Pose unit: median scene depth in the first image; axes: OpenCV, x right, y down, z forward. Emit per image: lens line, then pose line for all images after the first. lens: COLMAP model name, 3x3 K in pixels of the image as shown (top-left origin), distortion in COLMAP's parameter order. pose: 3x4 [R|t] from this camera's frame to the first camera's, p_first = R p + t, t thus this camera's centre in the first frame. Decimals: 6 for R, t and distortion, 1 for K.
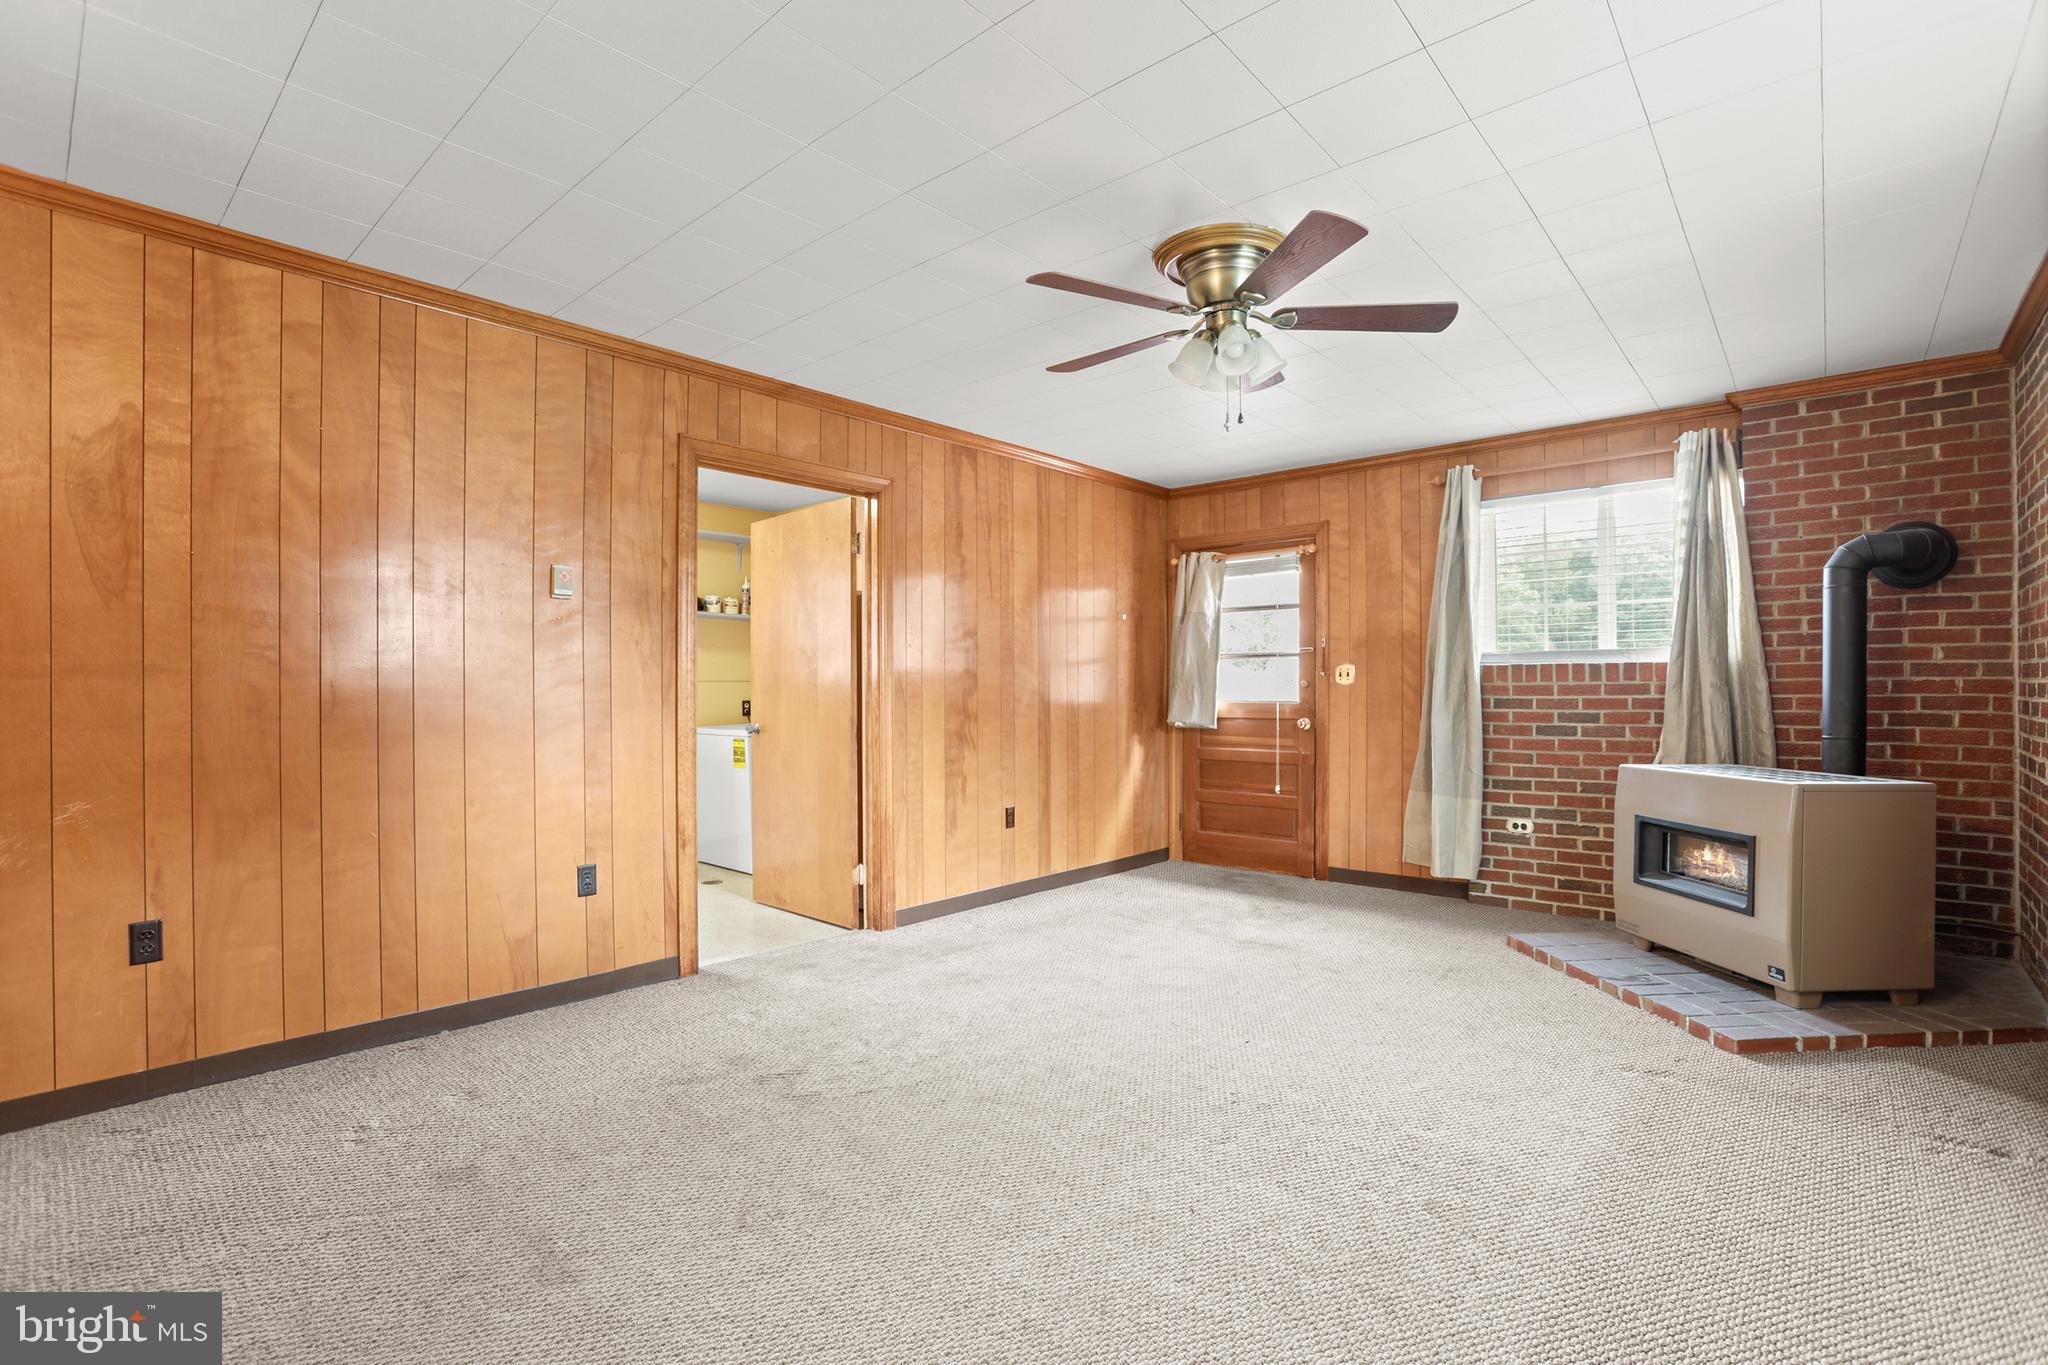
lens RADIAL K [[944.0, 0, 1042.7], [0, 944.0, 698.4], [0, 0, 1]] dist [-0.048435, 0.000395]
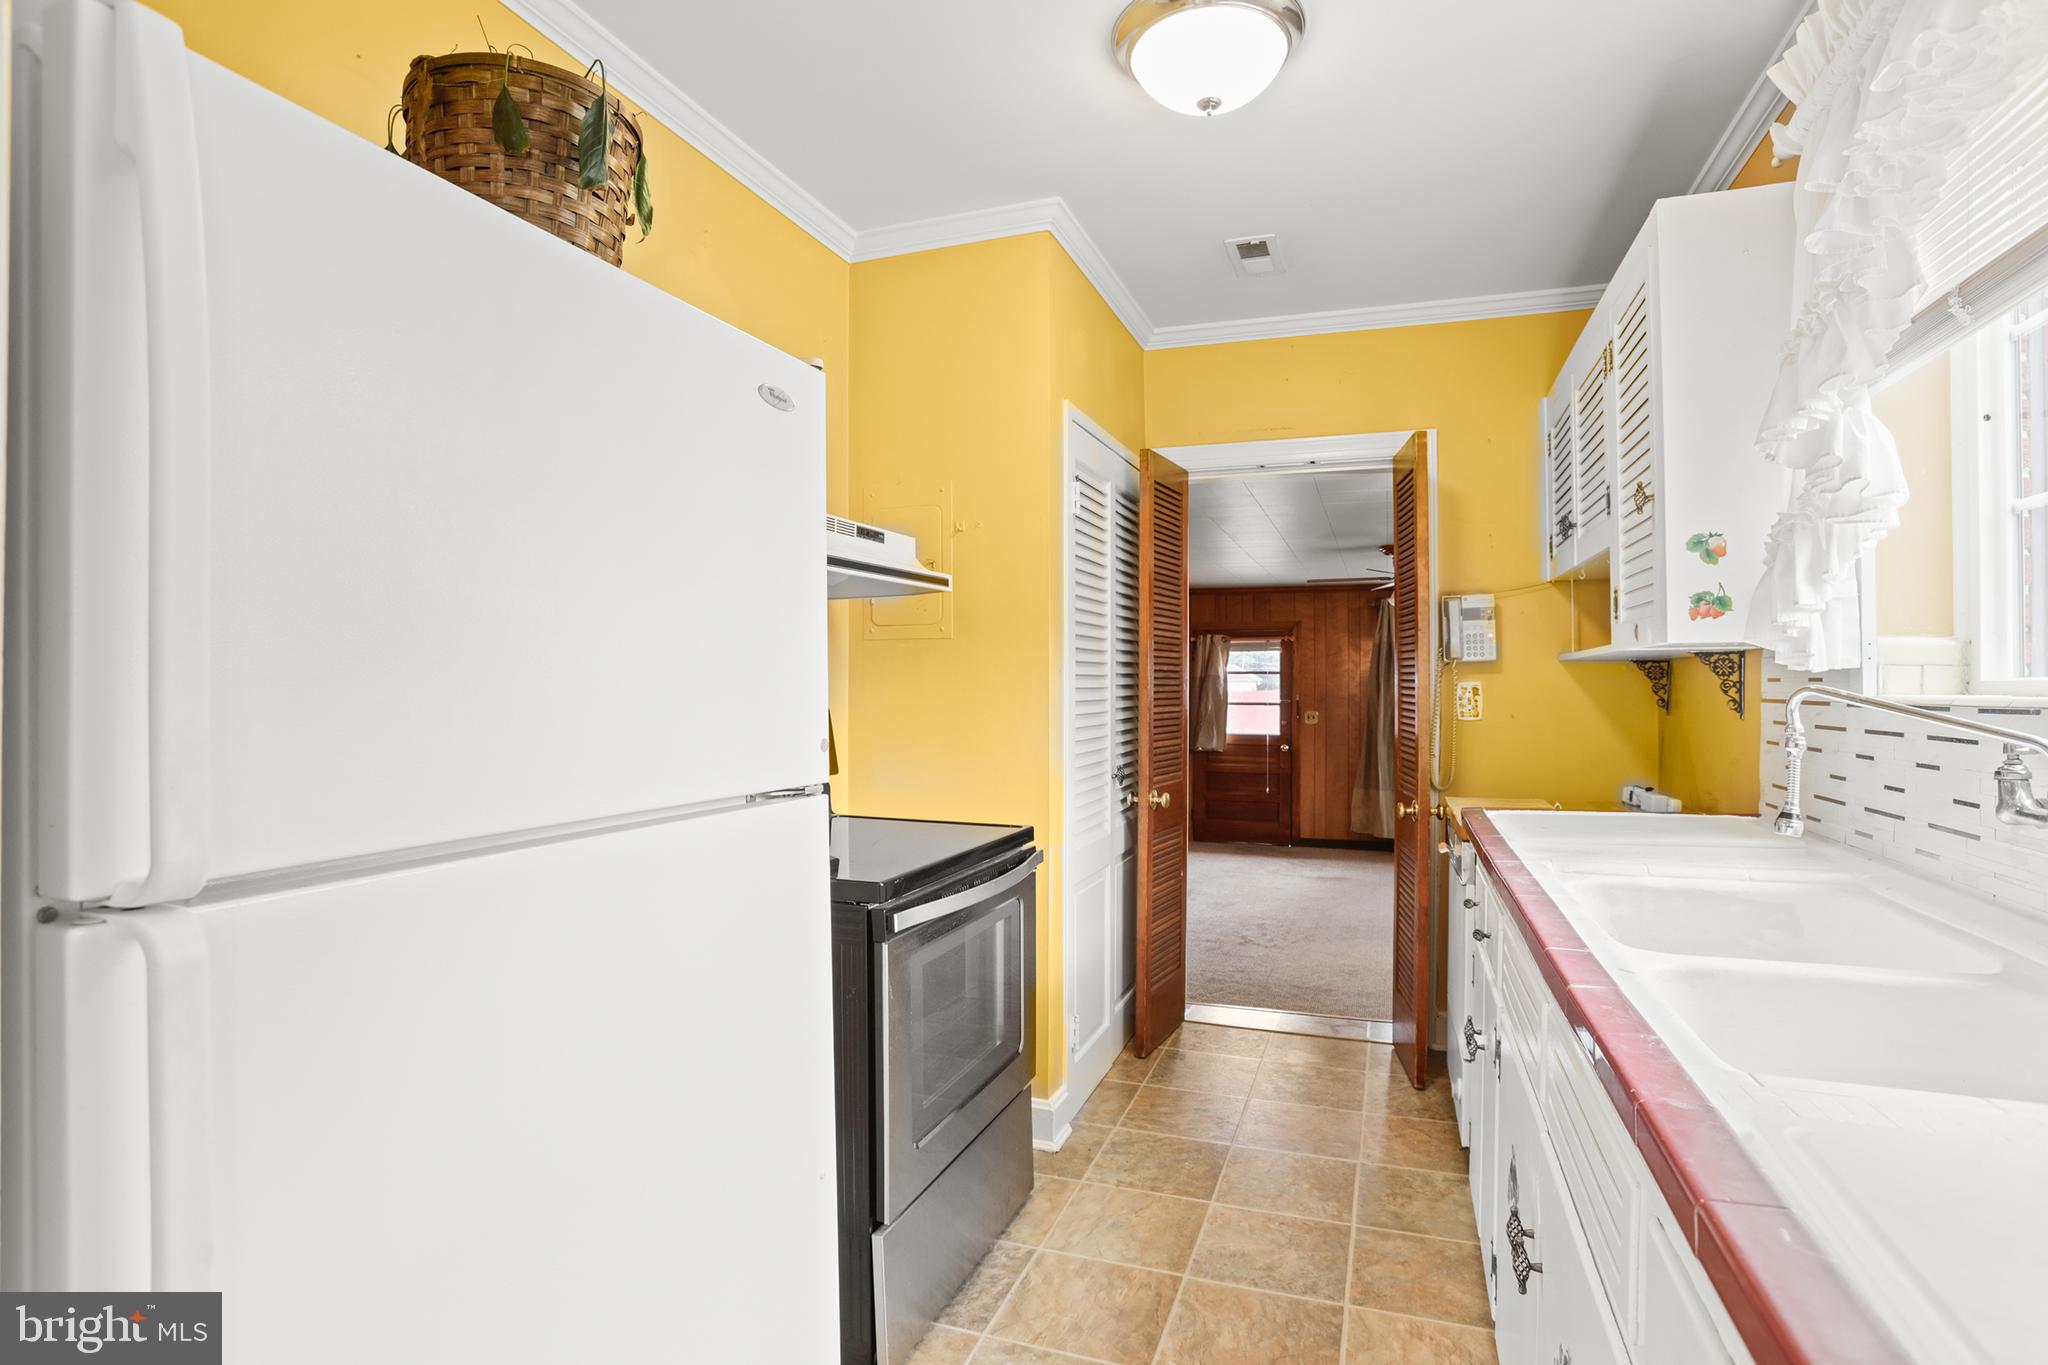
lens RADIAL K [[1024.6, 0, 1080.8], [0, 1024.6, 689.1], [0, 0, 1]] dist [0.038431, 0.005065]
pose [[0.915616, 0.000819, 0.402054, -0.855019], [-0.001010, 0.999999, 0.000264, -0.085103], [-0.402053, -0.000648, 0.915616, -0.518776]]
